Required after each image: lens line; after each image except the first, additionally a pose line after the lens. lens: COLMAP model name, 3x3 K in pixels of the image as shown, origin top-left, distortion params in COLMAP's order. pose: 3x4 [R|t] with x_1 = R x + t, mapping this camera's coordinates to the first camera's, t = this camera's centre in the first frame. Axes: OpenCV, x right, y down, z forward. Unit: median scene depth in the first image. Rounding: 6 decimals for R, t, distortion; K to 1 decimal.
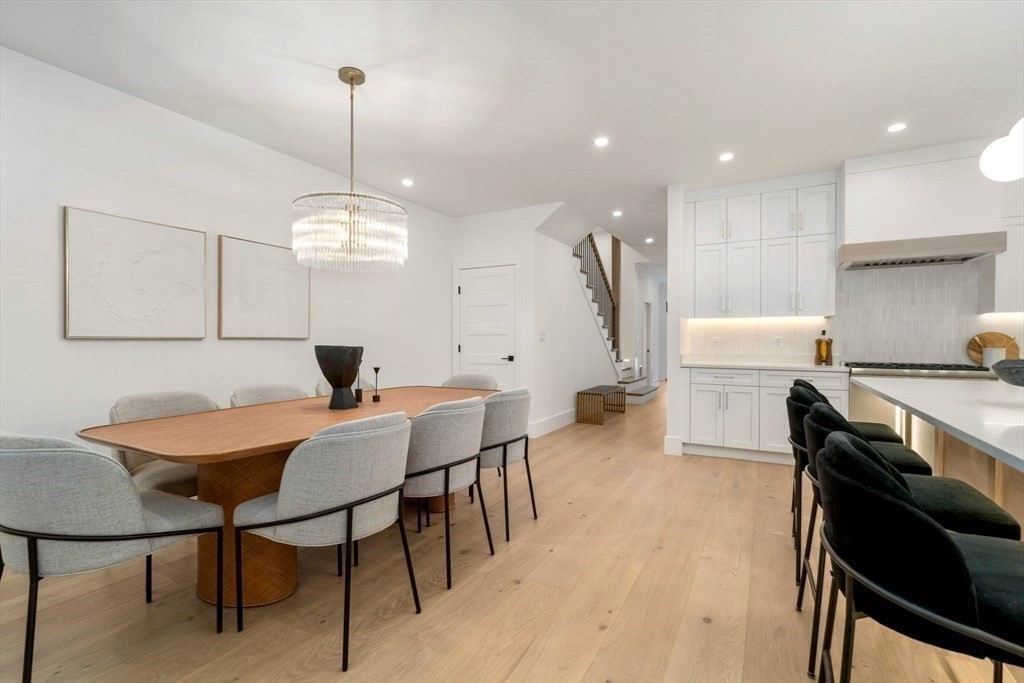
lens RADIAL K [[469.8, 0, 515.7], [0, 469.8, 342.1], [0, 0, 1]] dist [0.001330, 0.001850]
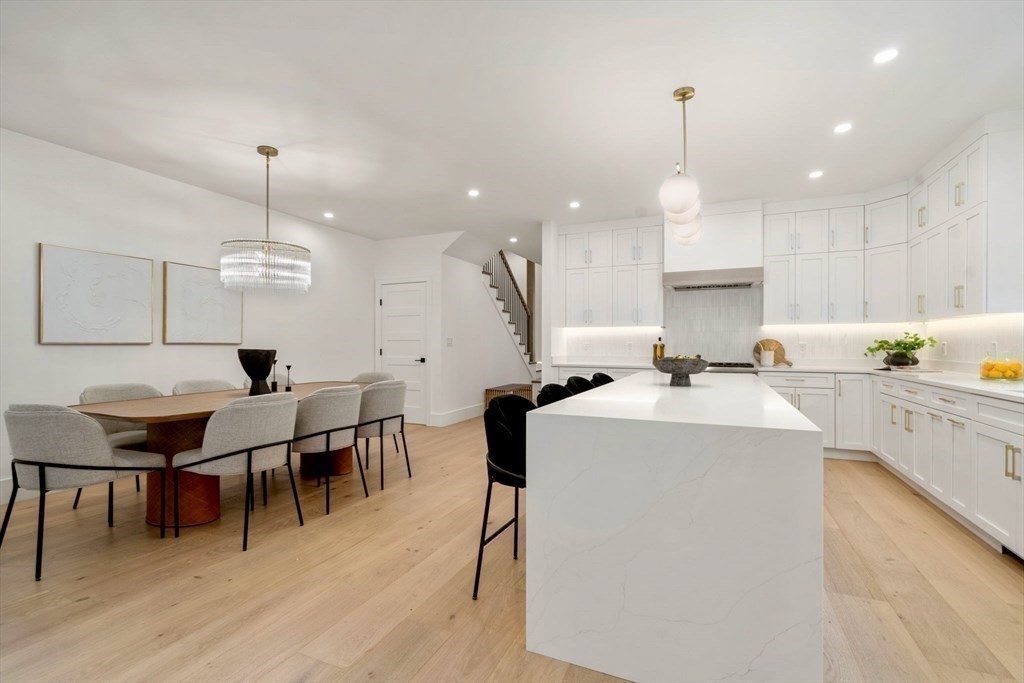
lens RADIAL K [[469.8, 0, 515.3], [0, 469.8, 343.4], [0, 0, 1]] dist [0.001330, 0.001850]
pose [[0.996982, 0.000250, 0.077634, 0.228282], [0.000315, 0.999974, -0.007265, 0.001201], [-0.077634, 0.007267, 0.996955, -0.357553]]
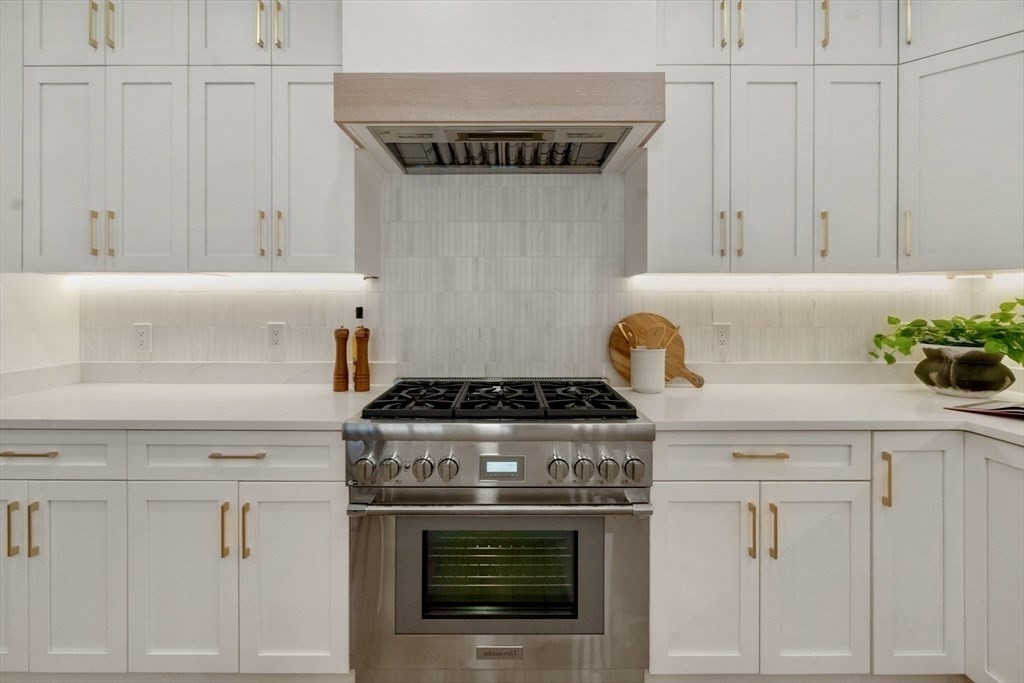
lens RADIAL K [[469.8, 0, 516.0], [0, 469.8, 303.4], [0, 0, 1]] dist [0.001330, 0.001850]
pose [[0.878229, 0.001114, 0.478239, 0.816822], [0.002781, 0.999968, -0.007437, -0.035294], [-0.478232, 0.007861, 0.878199, 0.786949]]
